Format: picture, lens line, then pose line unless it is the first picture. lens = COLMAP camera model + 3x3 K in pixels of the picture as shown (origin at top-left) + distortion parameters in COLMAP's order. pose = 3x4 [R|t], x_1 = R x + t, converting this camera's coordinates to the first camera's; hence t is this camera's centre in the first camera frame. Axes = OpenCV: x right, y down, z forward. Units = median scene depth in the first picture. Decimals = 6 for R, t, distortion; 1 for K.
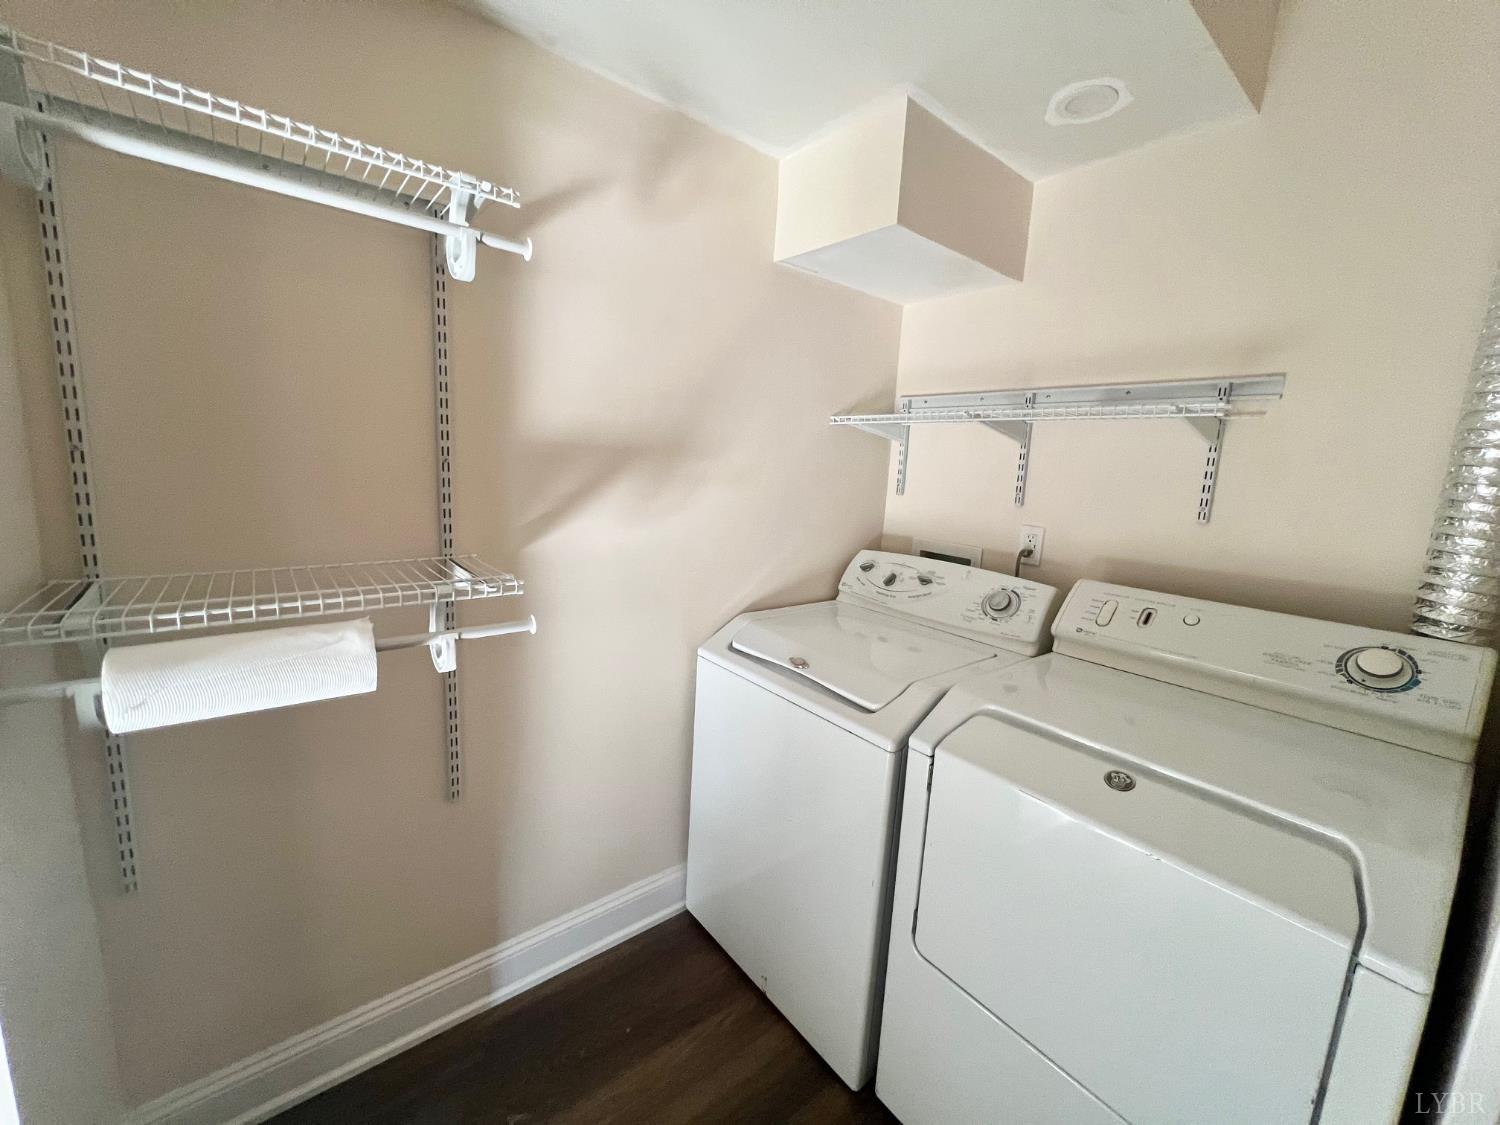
lens RADIAL K [[599.7, 0, 750.0], [0, 599.7, 562.5], [0, 0, 1]] dist [-0.020508, 0.008350]
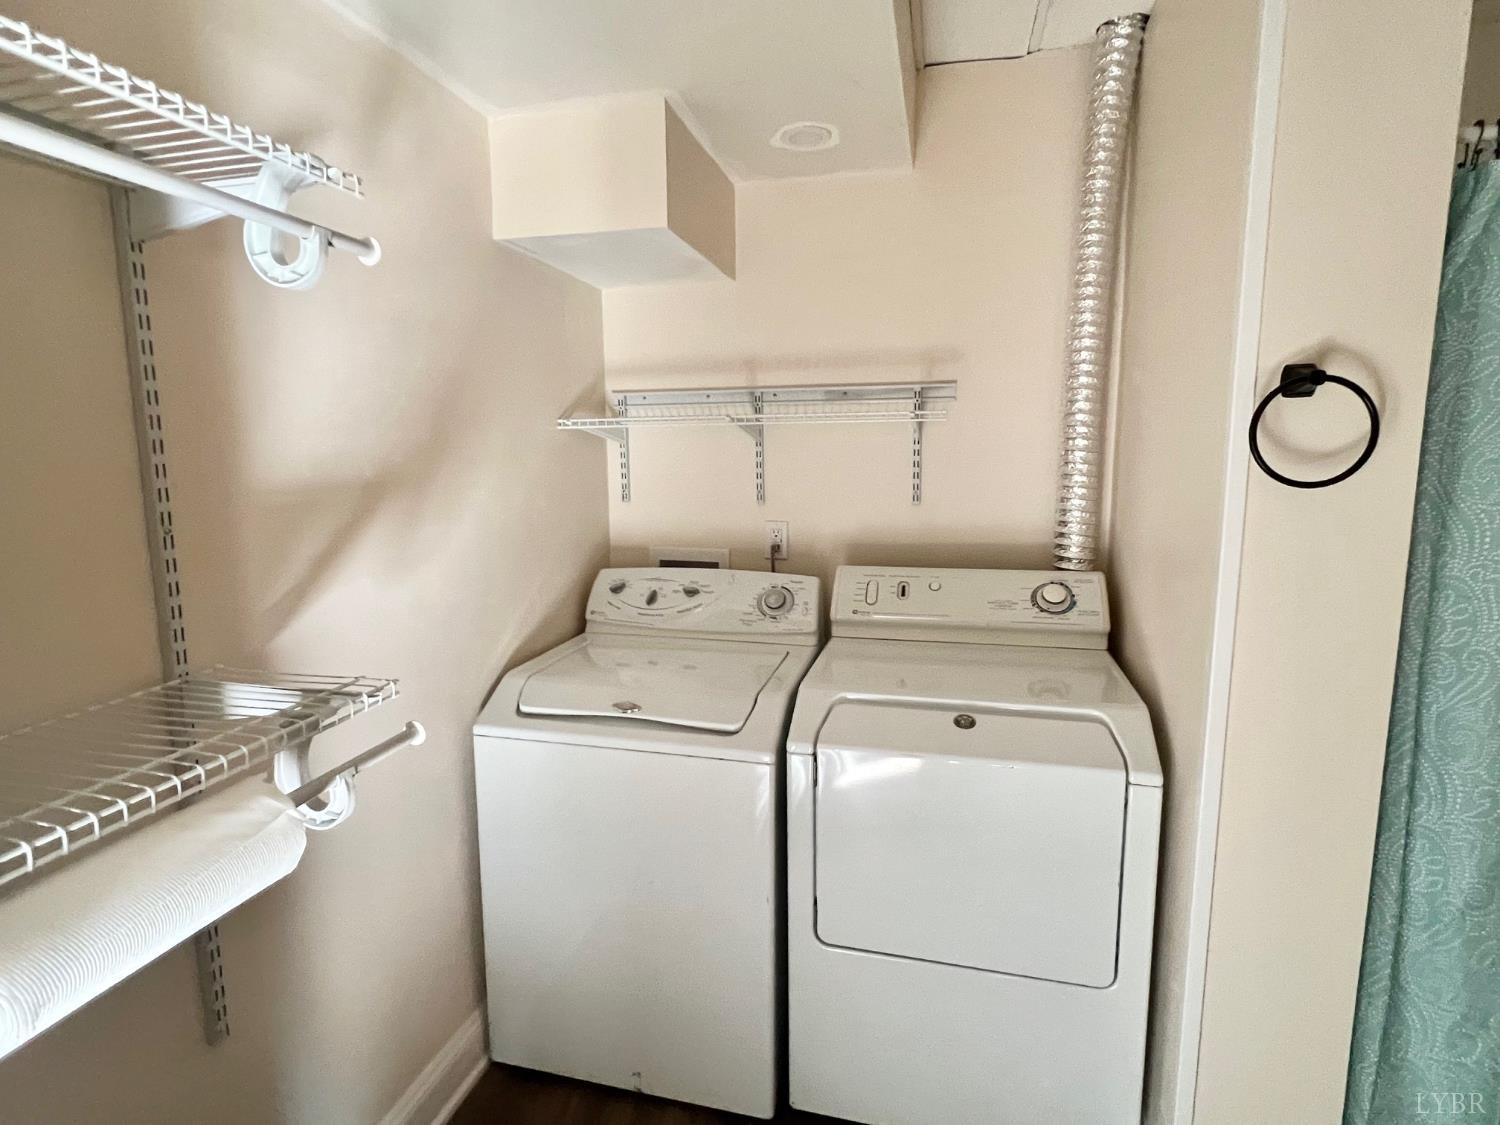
lens RADIAL K [[775.4, 0, 750.0], [0, 775.4, 562.5], [0, 0, 1]] dist [-0.016465, 0.000205]
pose [[0.796732, -0.146205, 0.586380, -0.392520], [0.149867, 0.987785, 0.042660, -0.061560], [-0.585455, 0.053891, 0.808912, -0.043693]]
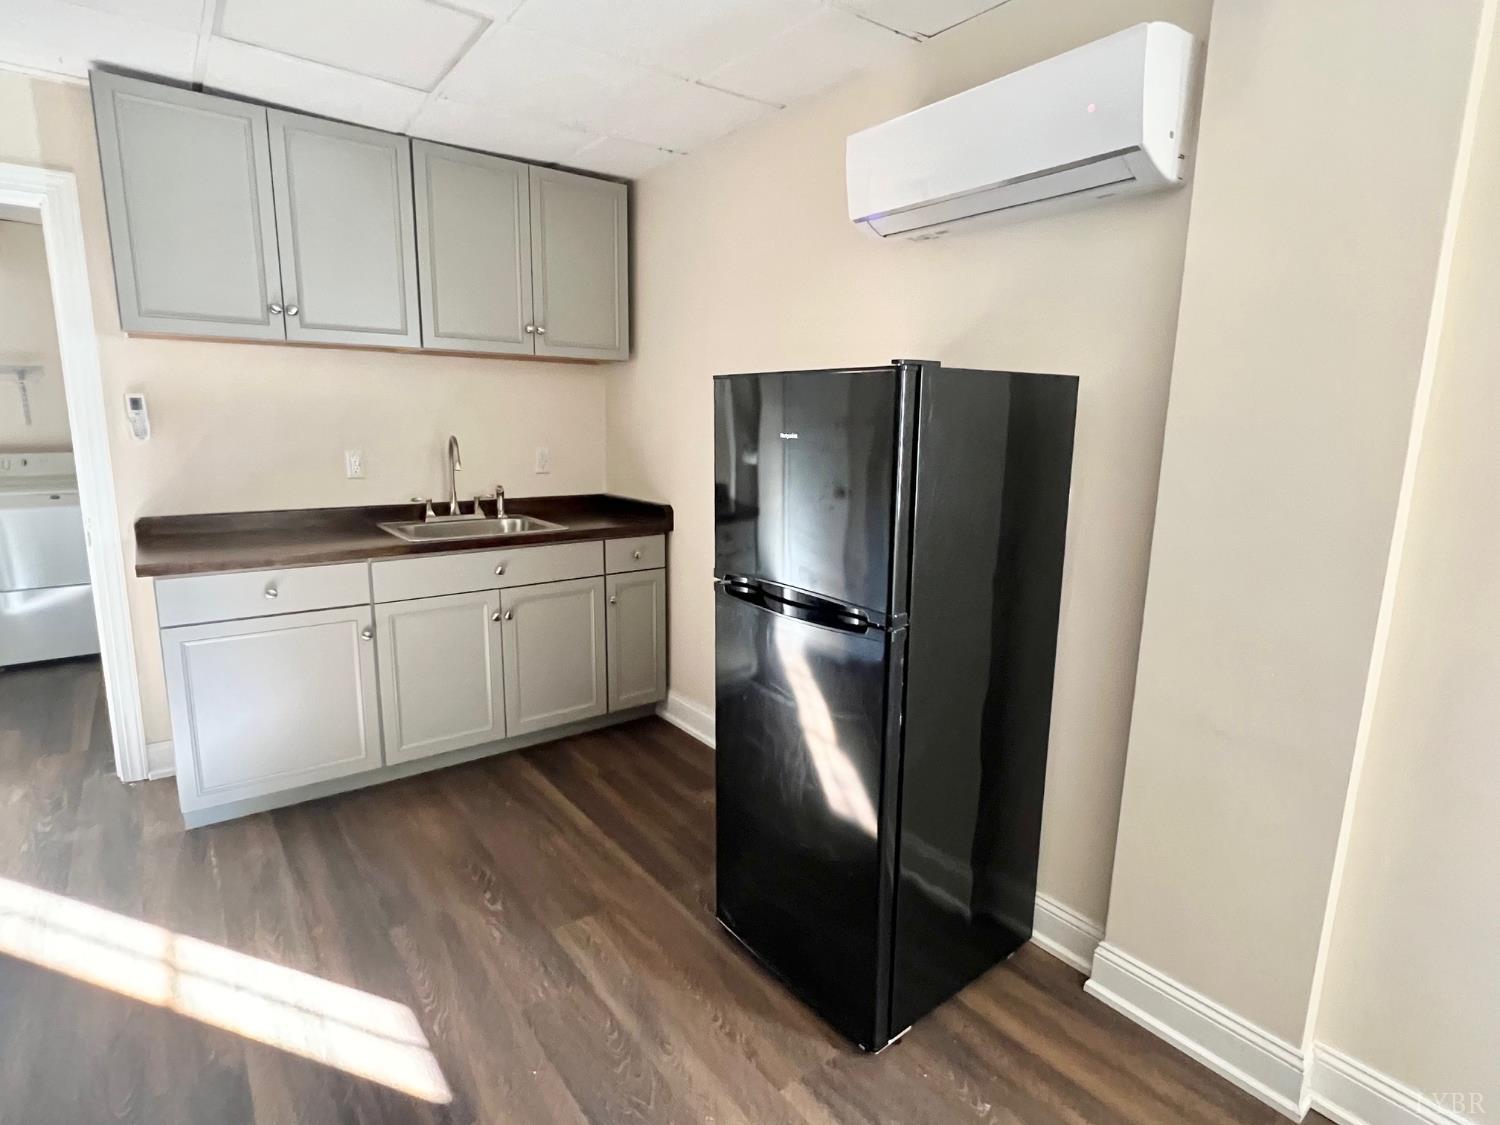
lens RADIAL K [[775.4, 0, 750.0], [0, 775.4, 562.5], [0, 0, 1]] dist [-0.016465, 0.000205]
pose [[0.024916, -0.230591, 0.972732, -2.214994], [0.150922, 0.962749, 0.224359, 0.209153], [-0.988232, 0.141216, 0.058789, -1.920976]]
